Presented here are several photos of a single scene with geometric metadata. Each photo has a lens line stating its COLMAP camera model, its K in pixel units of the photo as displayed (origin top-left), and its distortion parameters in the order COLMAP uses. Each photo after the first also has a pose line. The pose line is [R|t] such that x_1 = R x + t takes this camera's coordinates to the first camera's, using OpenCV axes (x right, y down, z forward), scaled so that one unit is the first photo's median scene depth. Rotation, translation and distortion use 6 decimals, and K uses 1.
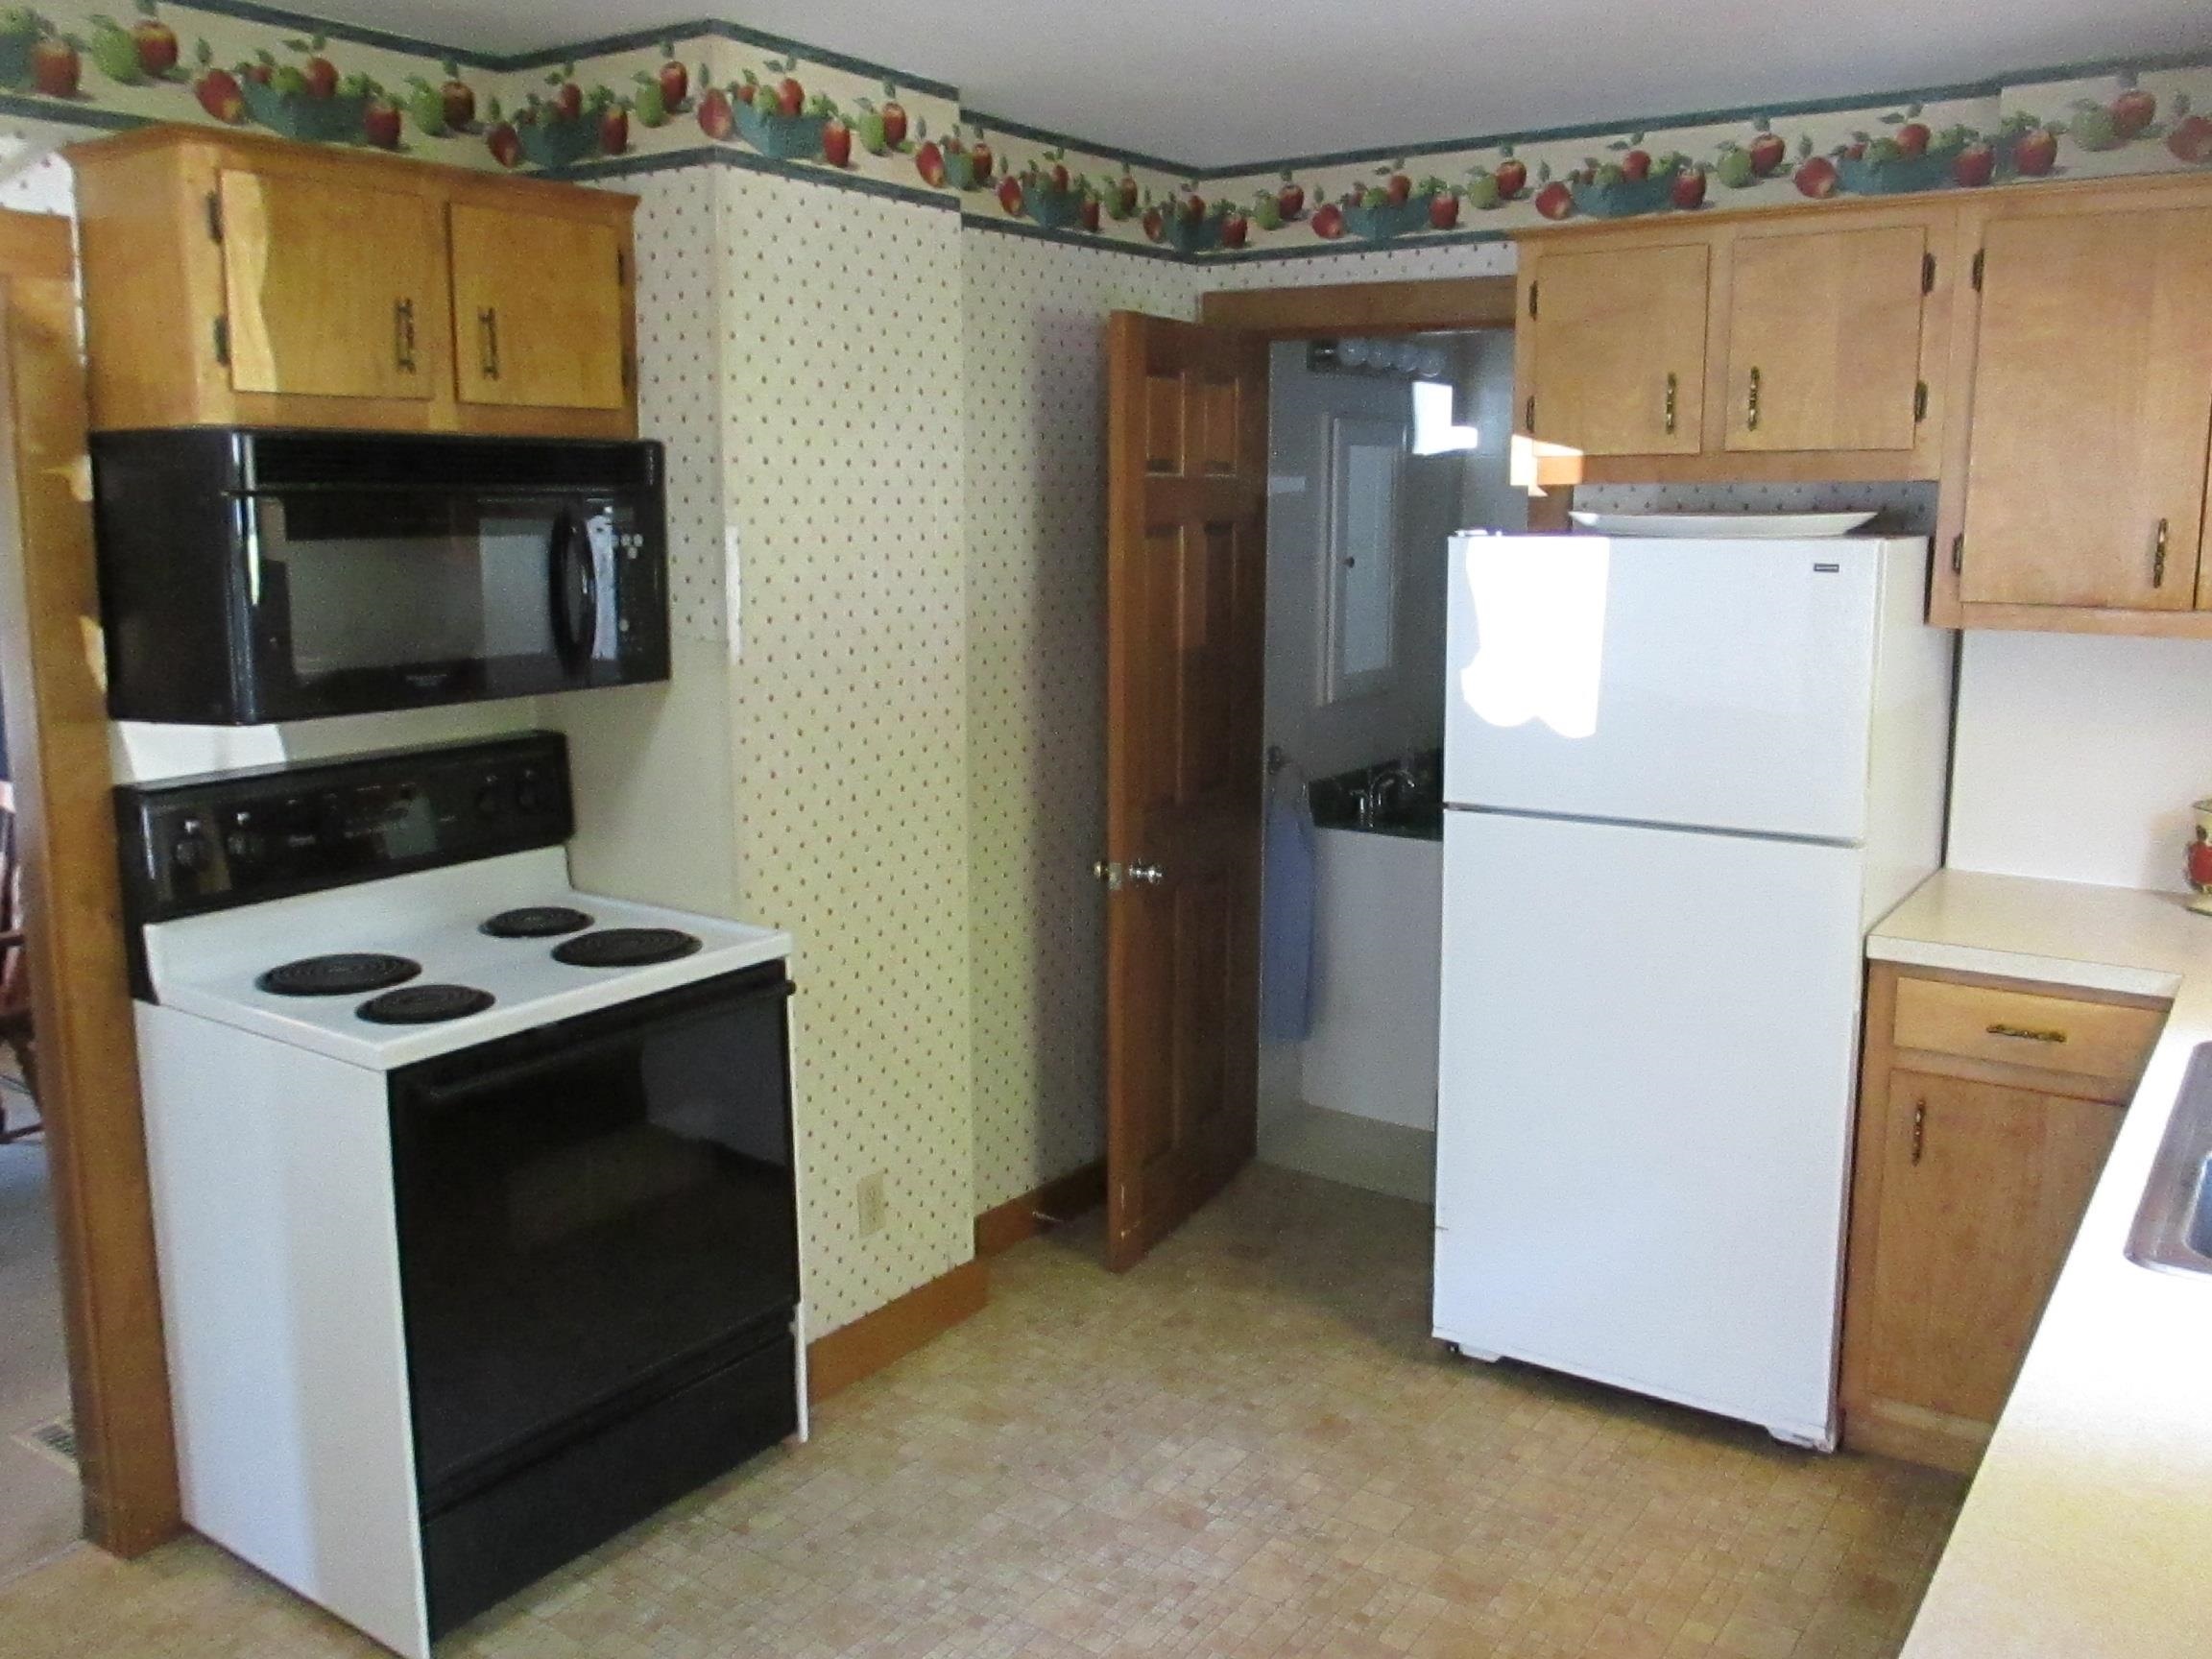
lens RADIAL K [[1851.1, 0, 1106.1], [0, 1851.1, 823.7], [0, 0, 1]] dist [-0.012938, -0.018251]
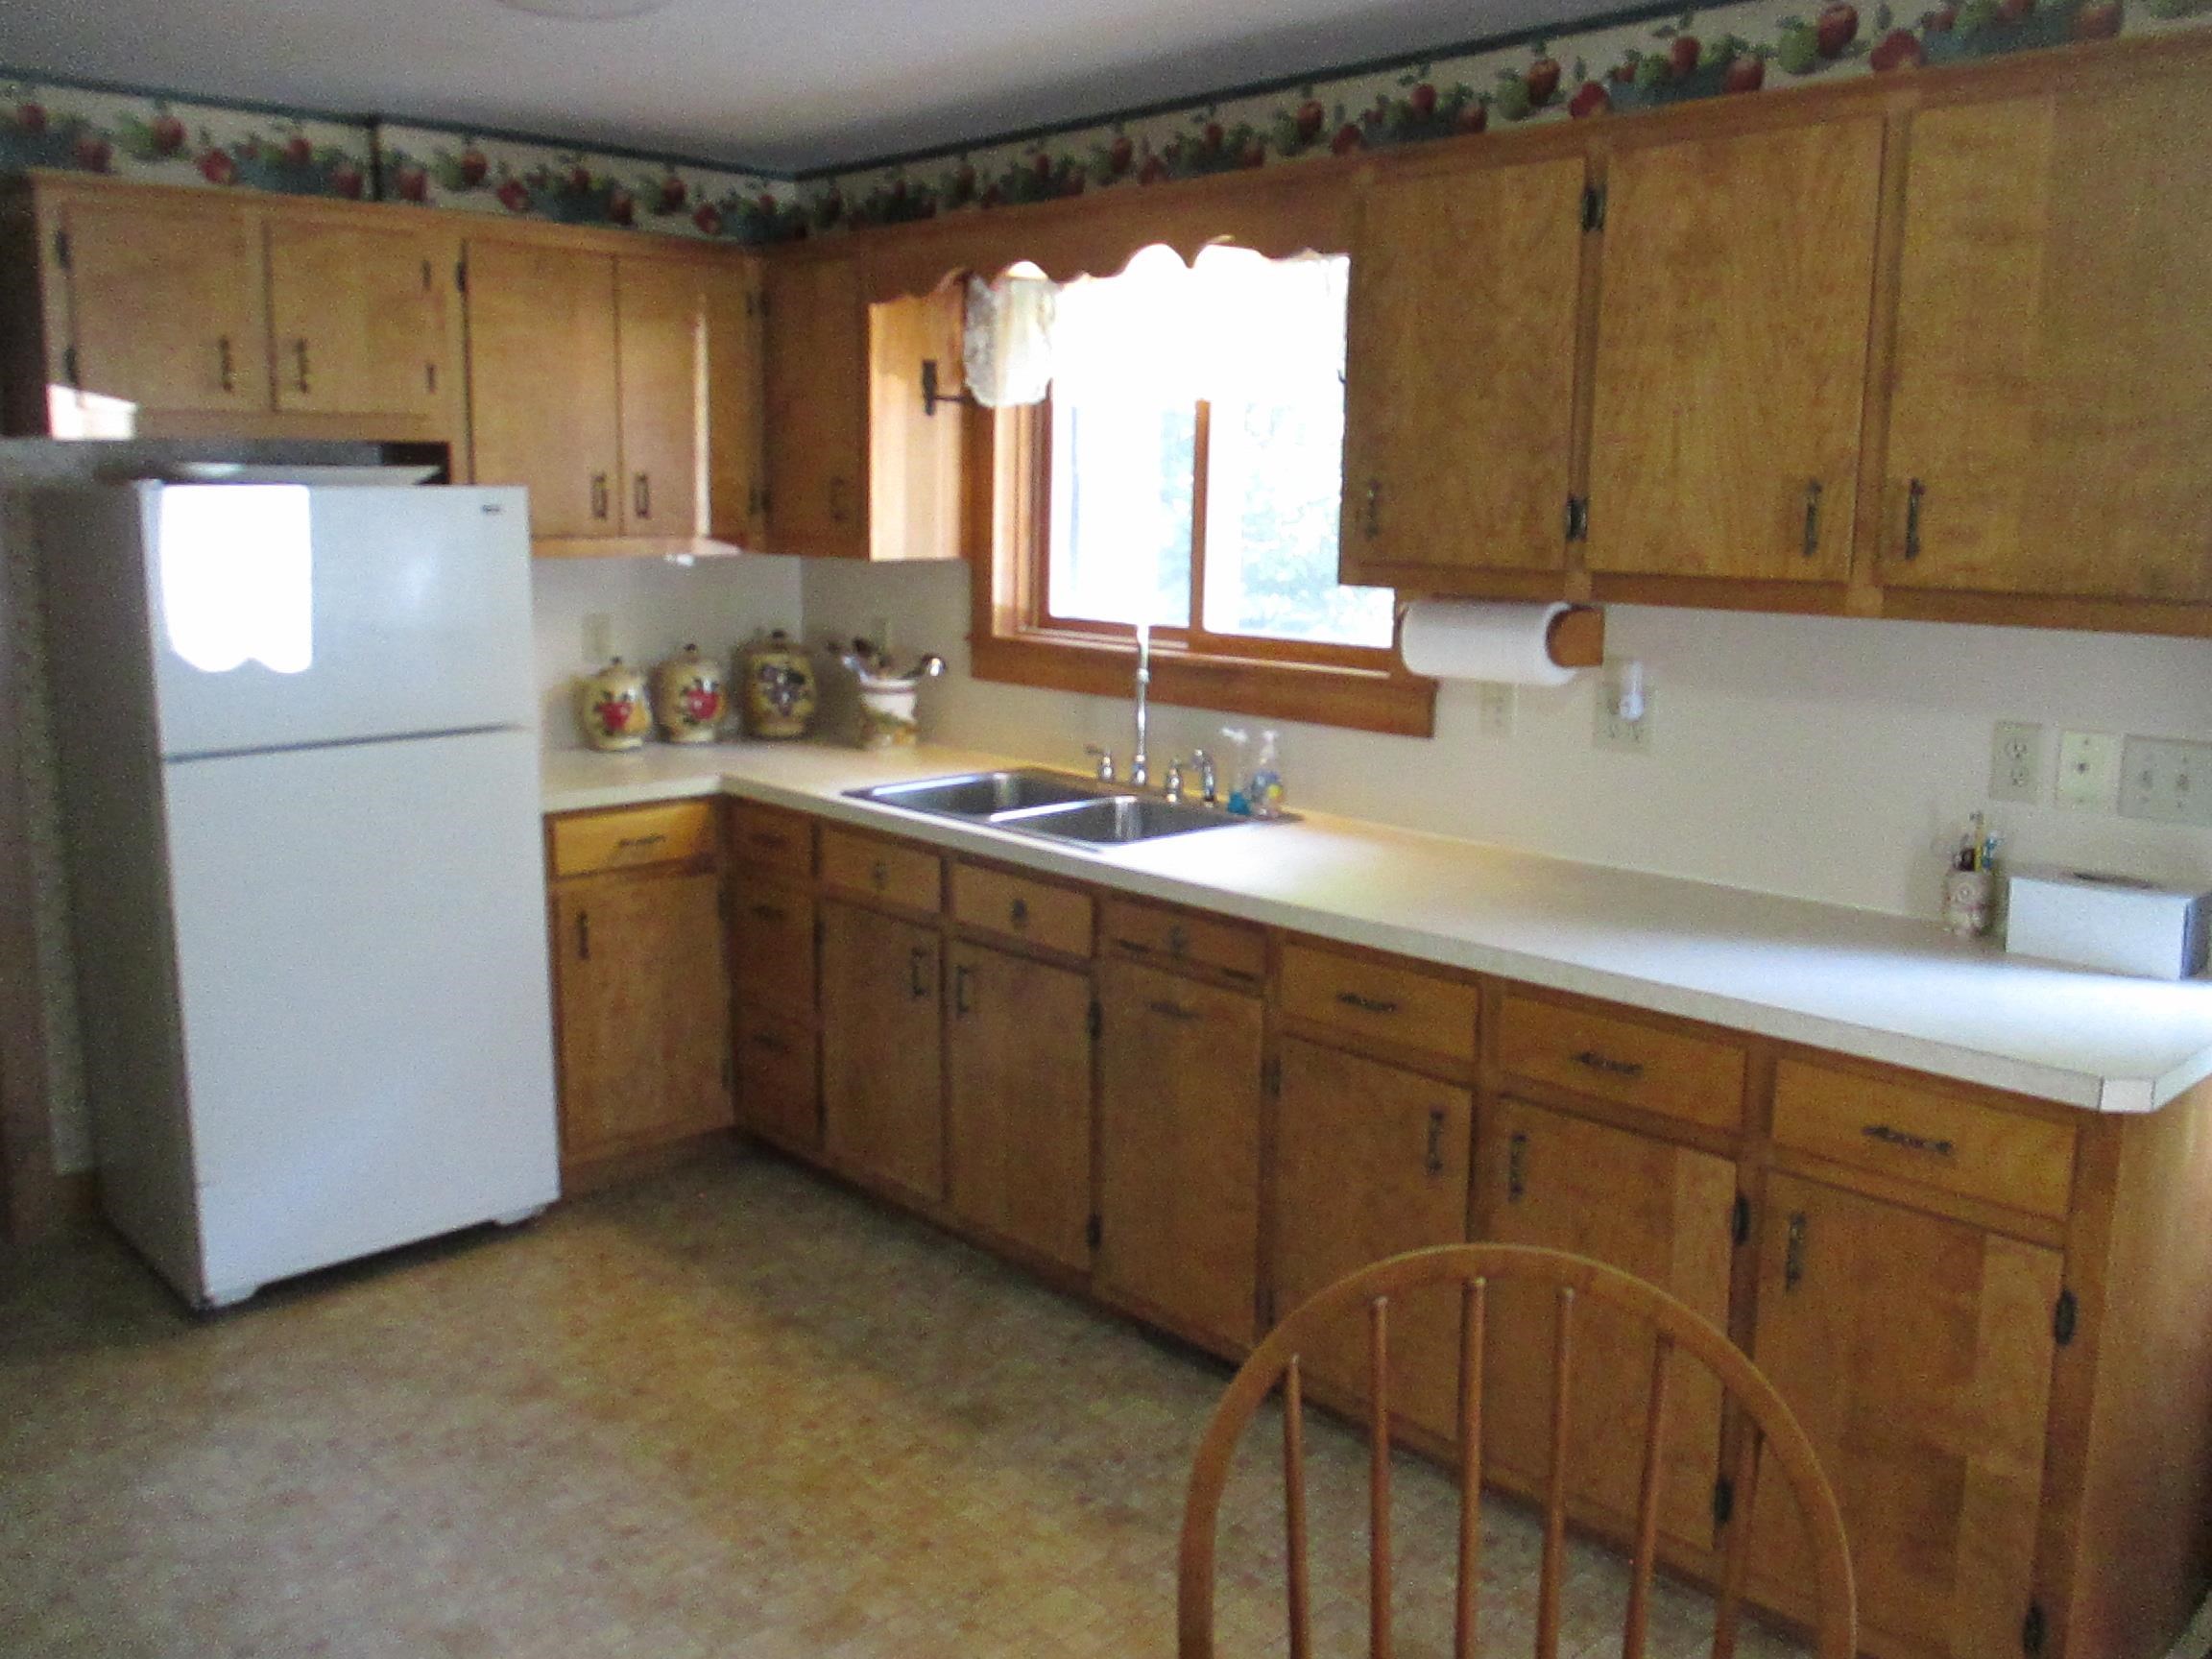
lens RADIAL K [[1851.1, 0, 1112.4], [0, 1851.1, 837.6], [0, 0, 1]] dist [-0.012938, -0.018251]
pose [[0.201035, -0.178687, 0.963149, -0.708874], [0.163444, 0.975558, 0.146874, -0.032769], [-0.965853, 0.127894, 0.225327, 0.306475]]
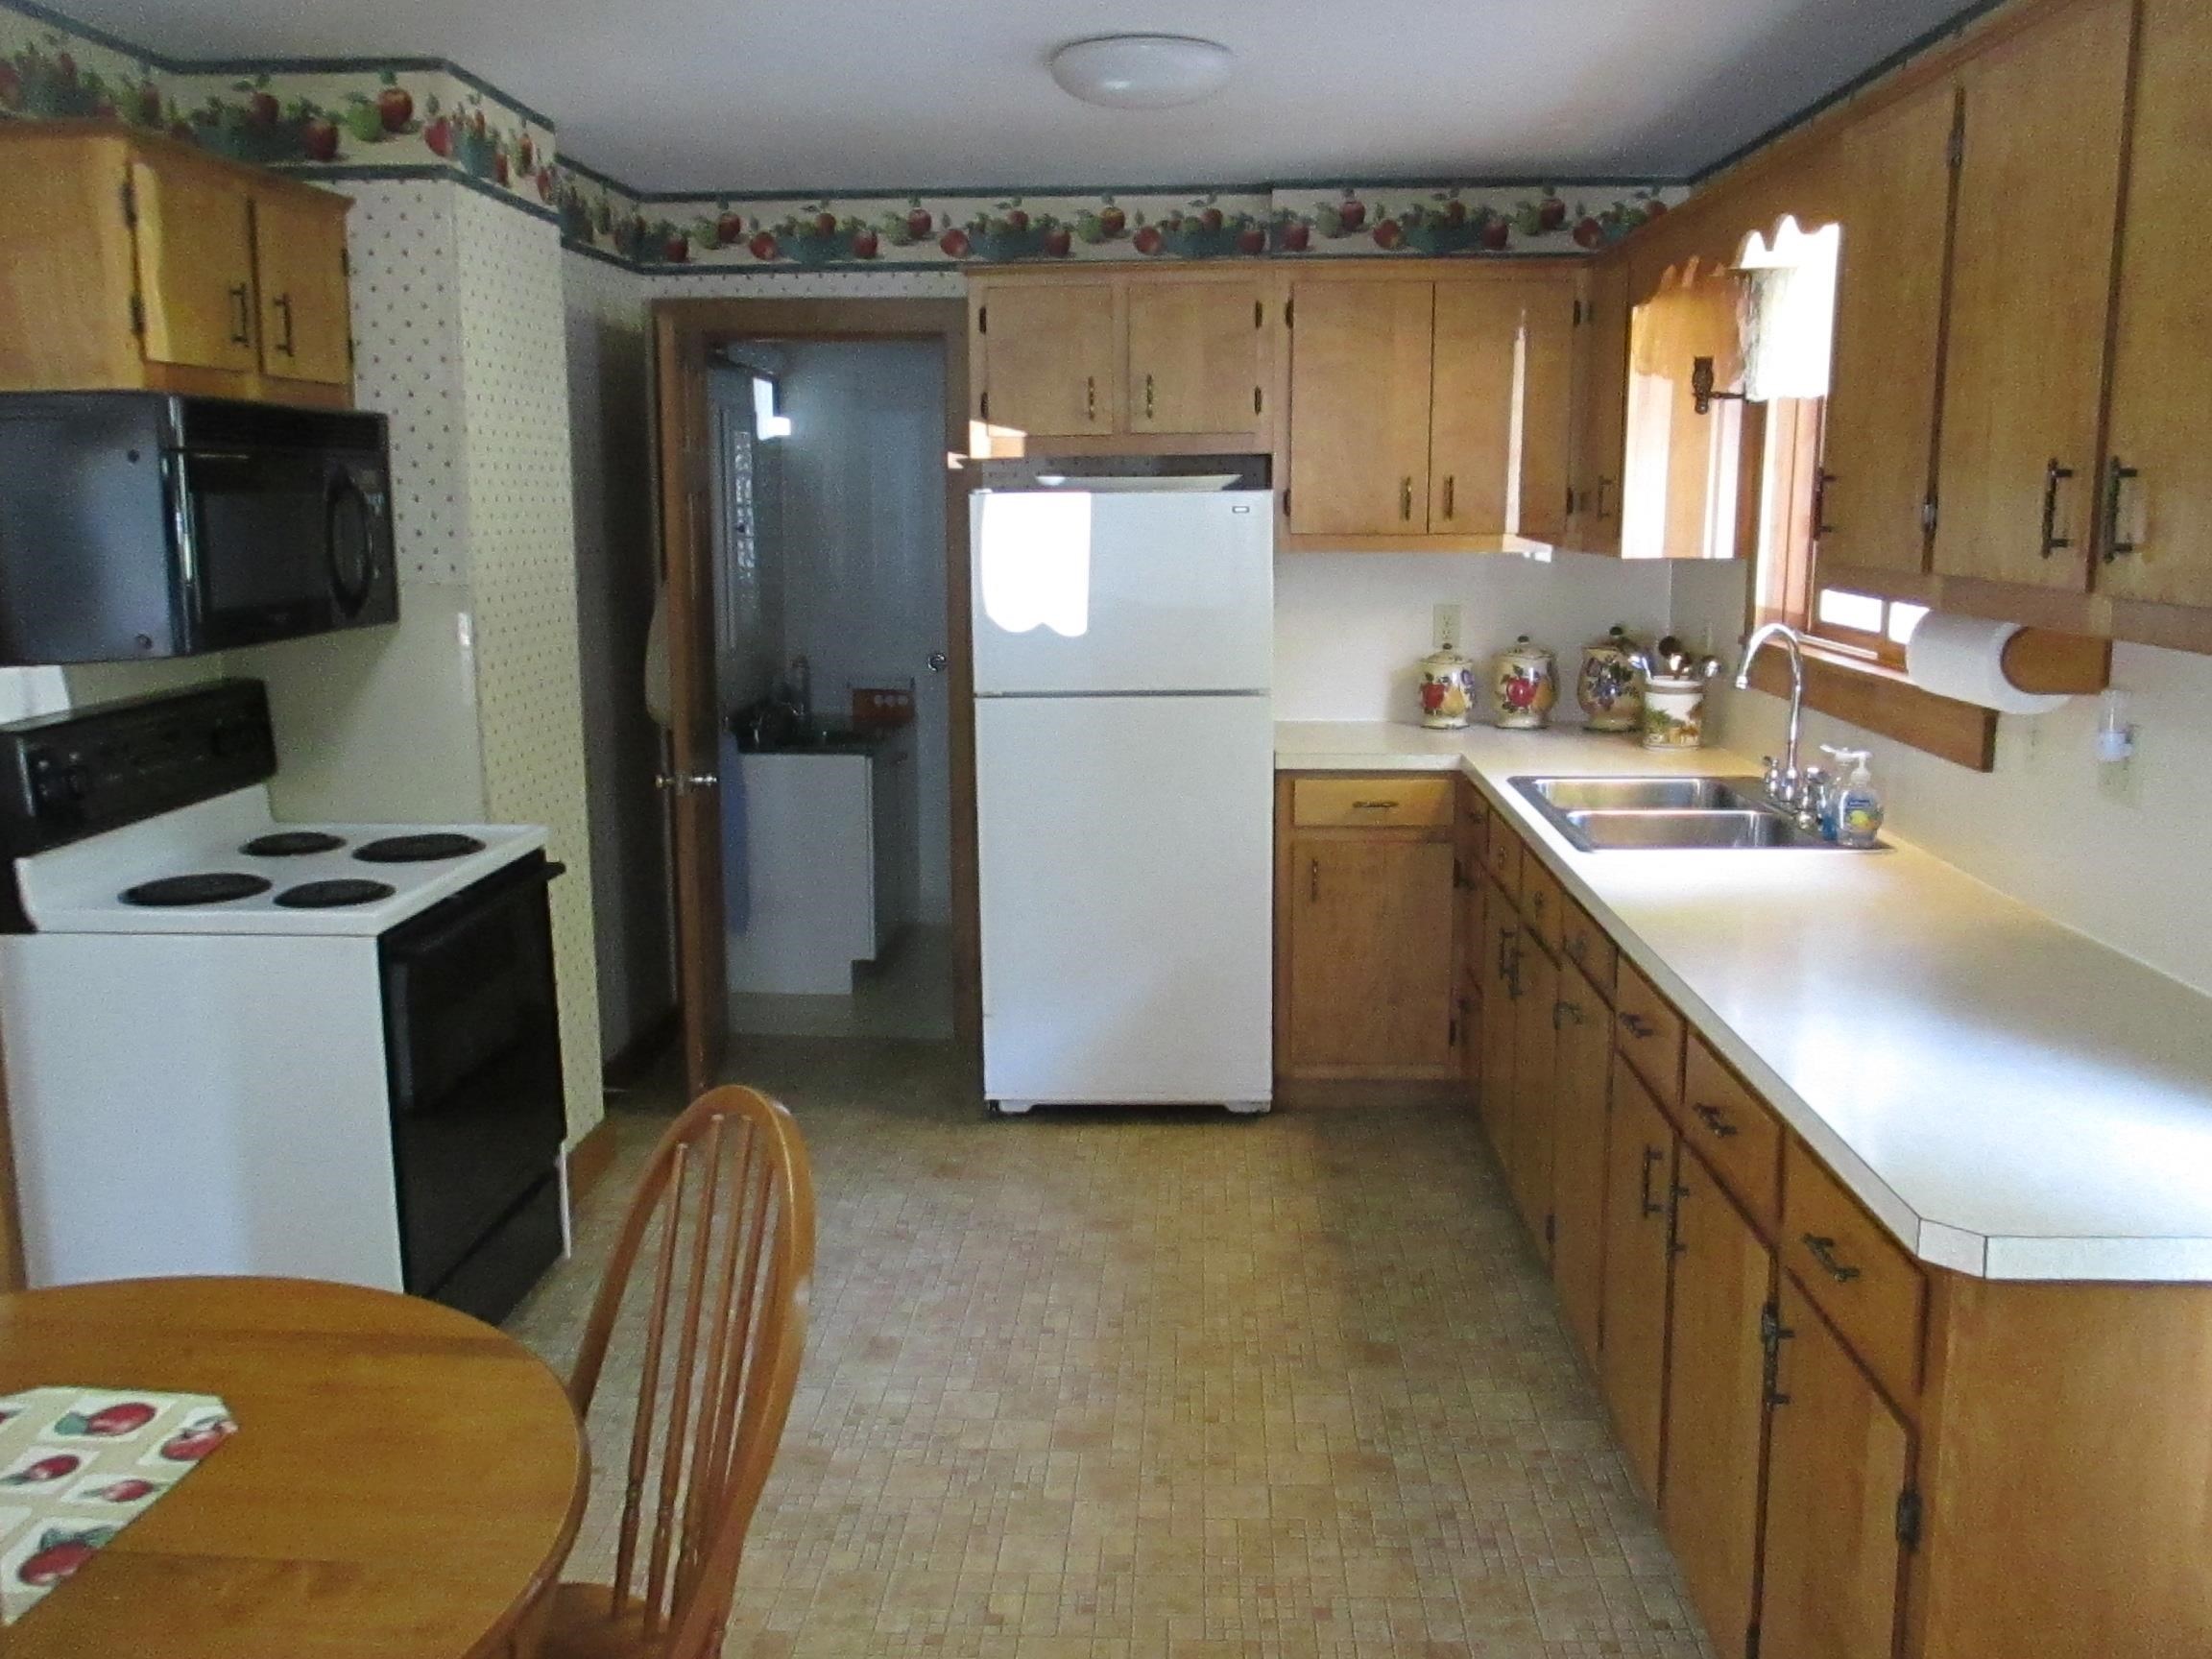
lens RADIAL K [[1851.1, 0, 1109.5], [0, 1851.1, 846.3], [0, 0, 1]] dist [-0.012938, -0.018251]
pose [[0.847268, -0.104481, 0.520789, -0.470176], [0.098840, 0.994351, 0.038685, 0.059878], [-0.521889, 0.018698, 0.852809, -0.206659]]
